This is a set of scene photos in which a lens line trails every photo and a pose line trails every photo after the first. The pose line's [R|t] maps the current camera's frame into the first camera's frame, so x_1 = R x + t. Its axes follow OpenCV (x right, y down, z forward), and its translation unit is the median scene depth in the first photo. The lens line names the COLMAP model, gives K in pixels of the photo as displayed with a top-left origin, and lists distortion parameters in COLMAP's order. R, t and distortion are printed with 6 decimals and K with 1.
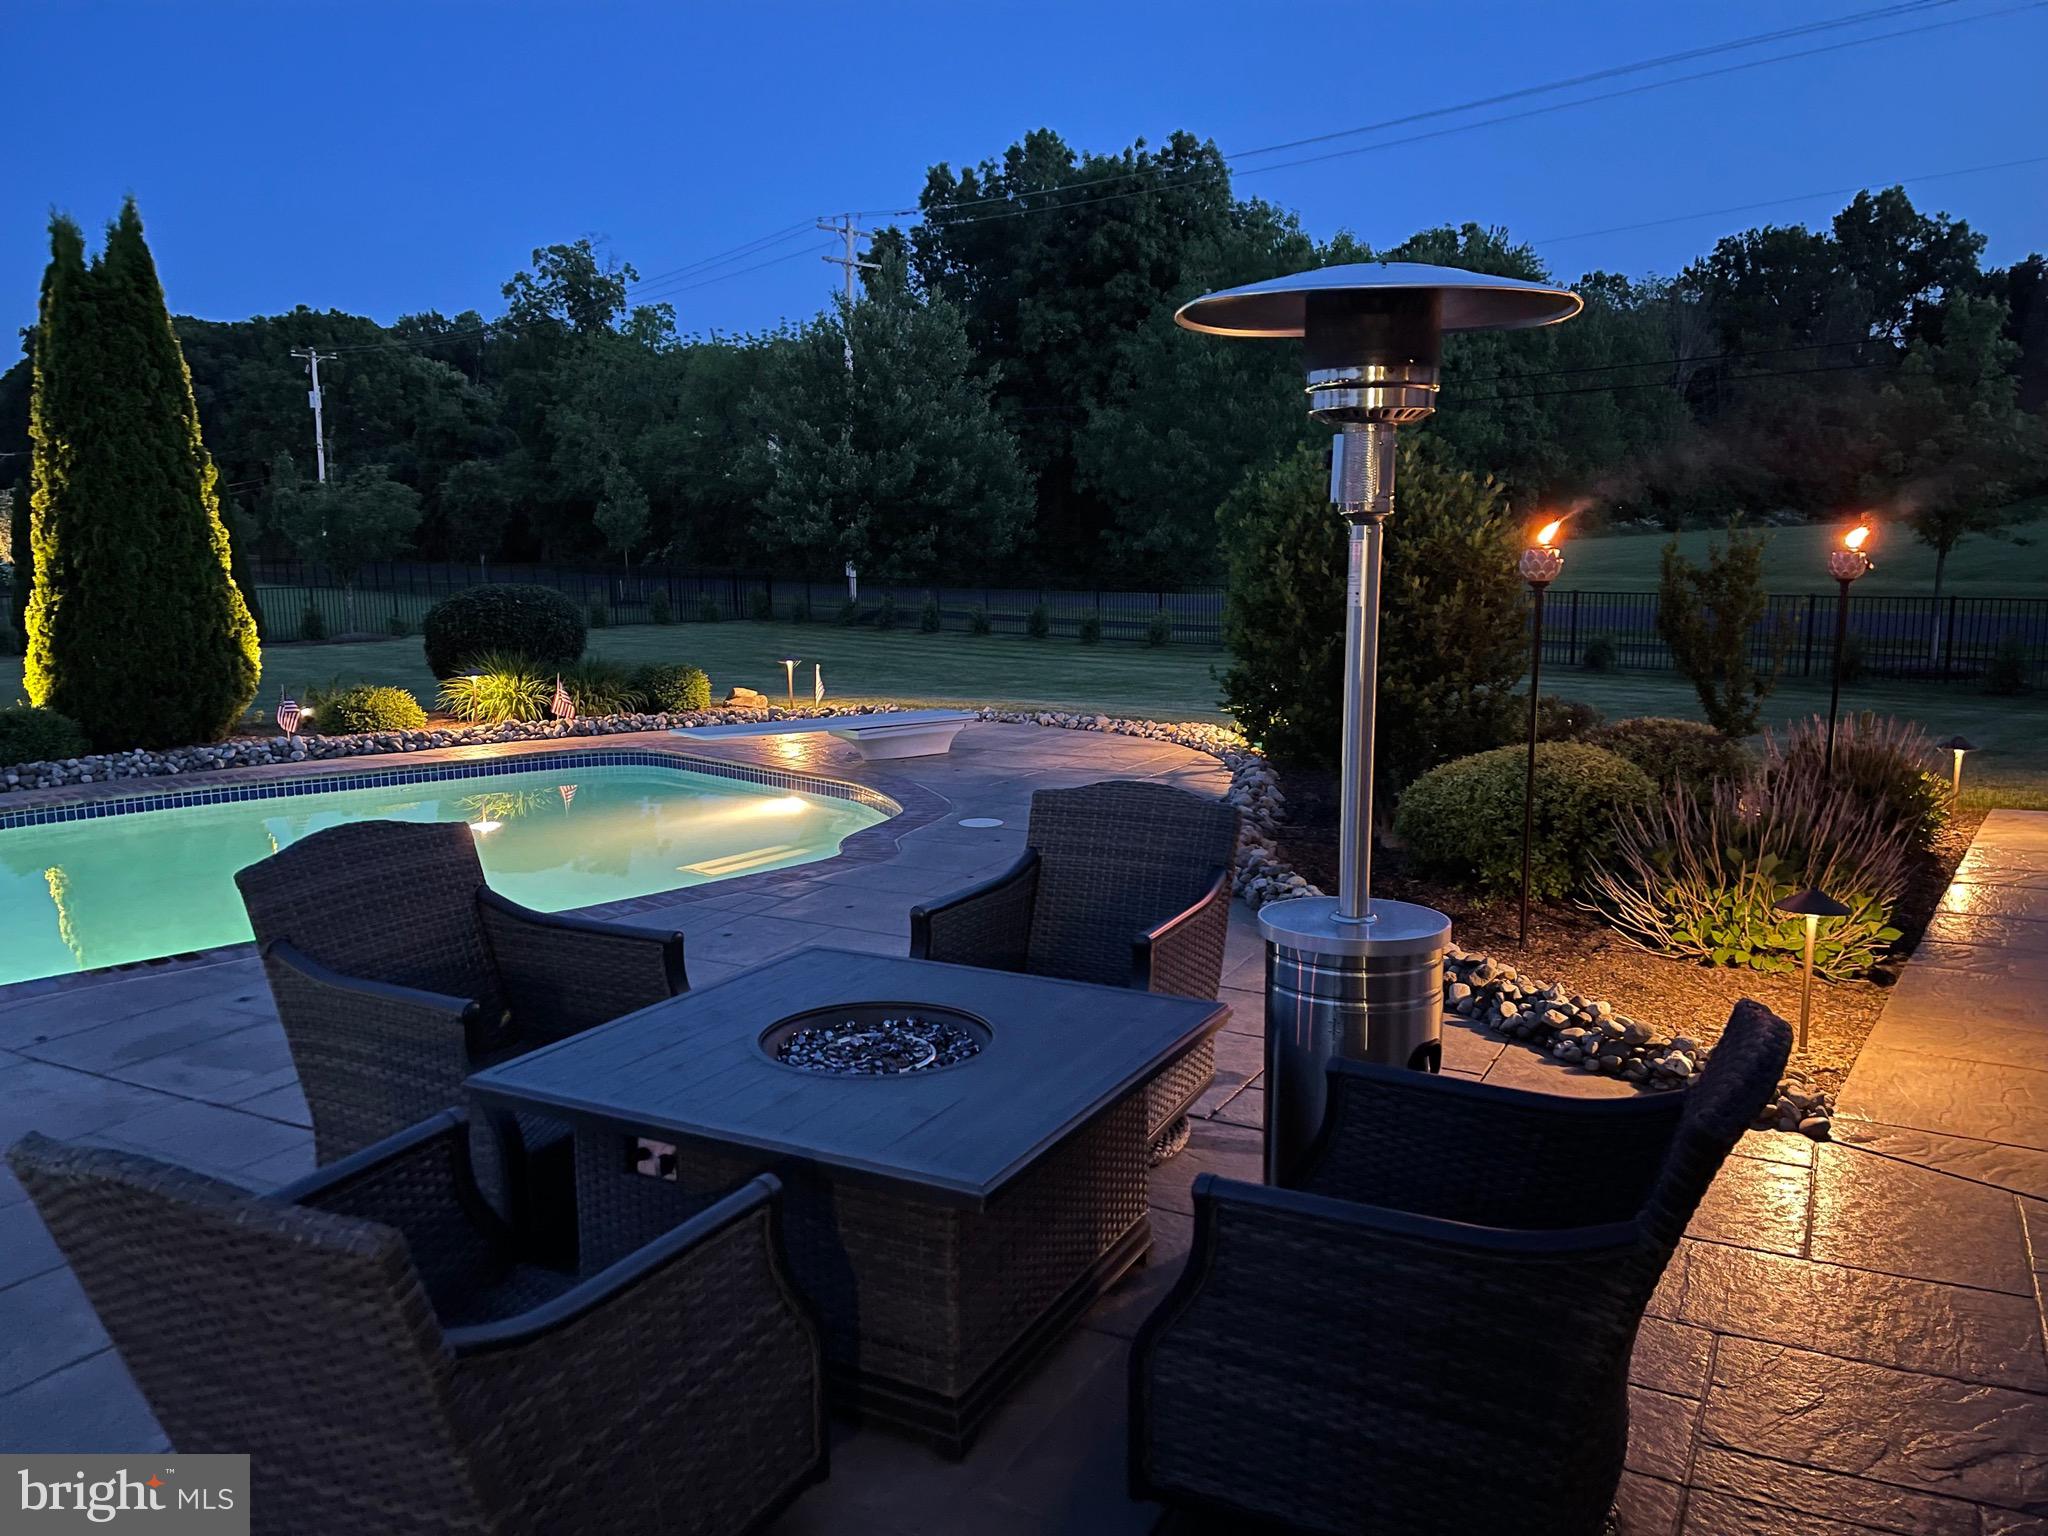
lens RADIAL K [[1597.8, 0, 1031.4], [0, 1597.8, 764.4], [0, 0, 1]] dist [0.058691, -0.099619]
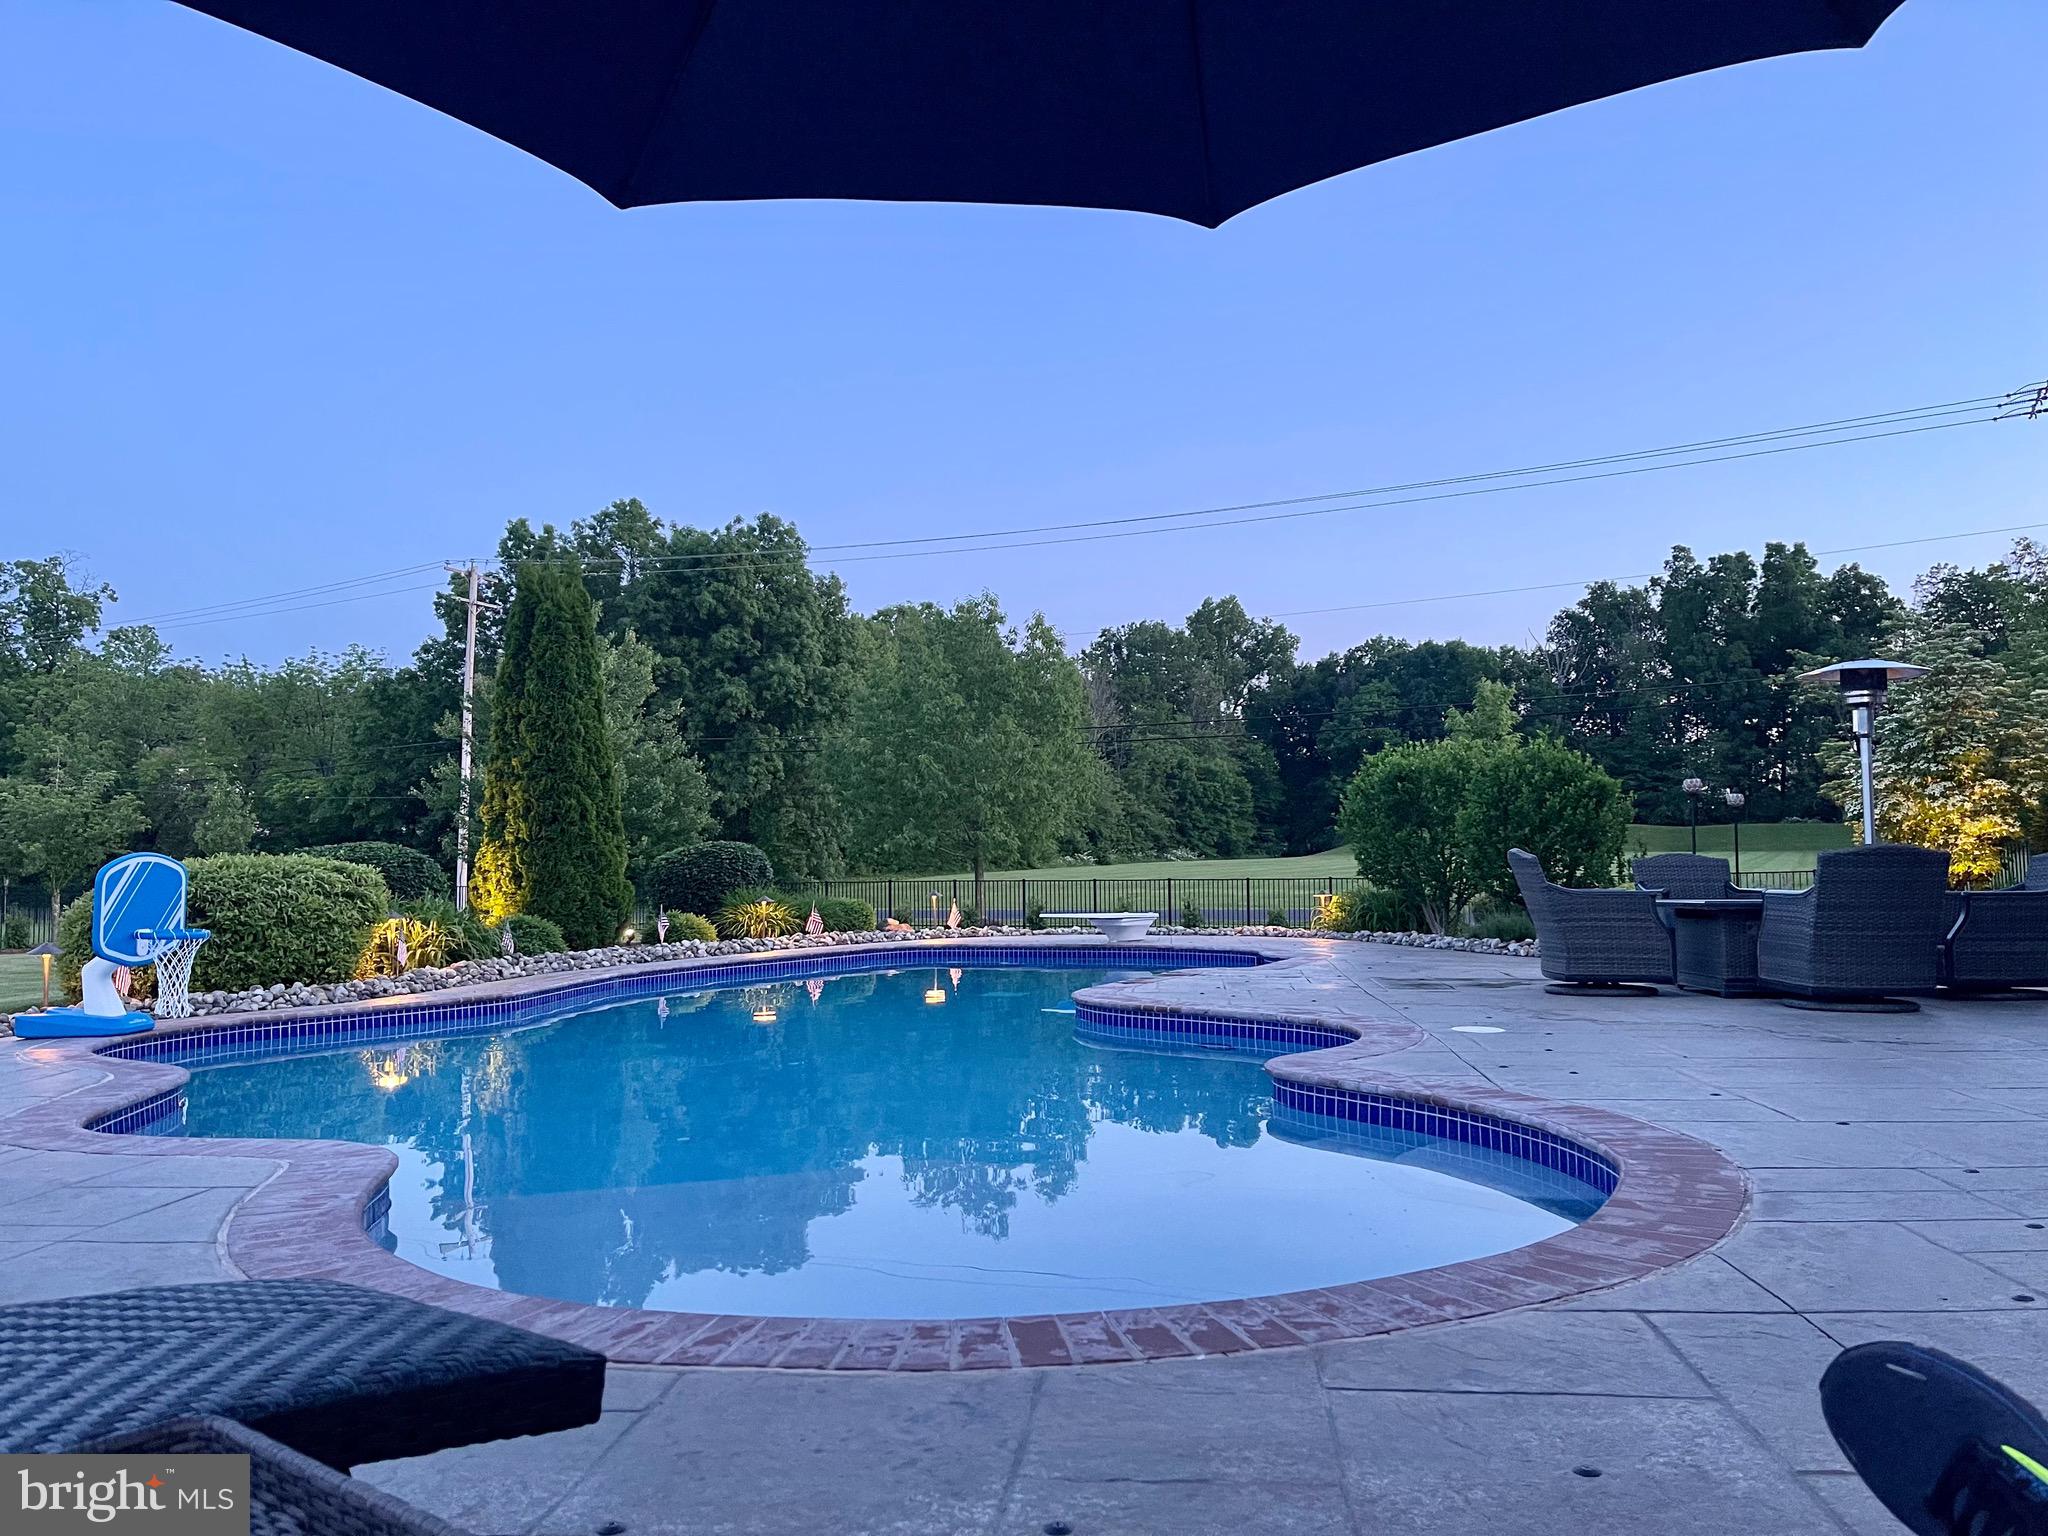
lens RADIAL K [[1597.8, 0, 1031.4], [0, 1597.8, 764.4], [0, 0, 1]] dist [0.058691, -0.099619]
pose [[0.924361, 0.028235, 0.380472, -0.145075], [0.053874, 0.977605, -0.203436, 0.026256], [-0.377696, 0.208546, 0.902139, -0.070104]]
